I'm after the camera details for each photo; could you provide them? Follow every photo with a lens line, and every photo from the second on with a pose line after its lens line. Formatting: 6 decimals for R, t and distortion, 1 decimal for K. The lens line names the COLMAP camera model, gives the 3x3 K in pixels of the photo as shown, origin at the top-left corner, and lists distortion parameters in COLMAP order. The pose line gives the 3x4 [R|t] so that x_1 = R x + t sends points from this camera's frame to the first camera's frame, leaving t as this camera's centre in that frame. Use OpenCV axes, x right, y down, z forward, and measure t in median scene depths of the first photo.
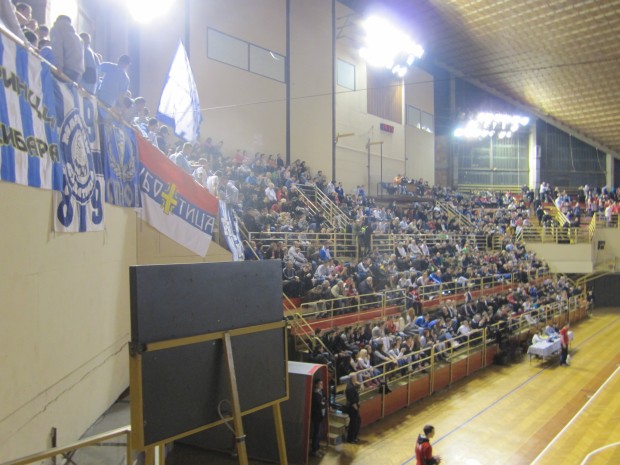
lens RADIAL K [[512.8, 0, 310.0], [0, 512.8, 232.5], [0, 0, 1]] dist [-0.010542, -0.000122]
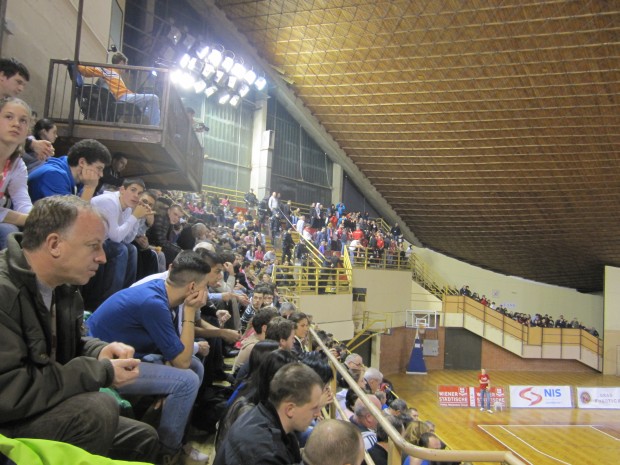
lens RADIAL K [[530.5, 0, 310.0], [0, 530.5, 232.5], [0, 0, 1]] dist [-0.014882, -0.012629]
pose [[0.699588, 0.072554, 0.710854, 0.033288], [-0.048309, 0.997358, -0.054253, -0.014445], [-0.712912, 0.003614, 0.701244, 0.527426]]
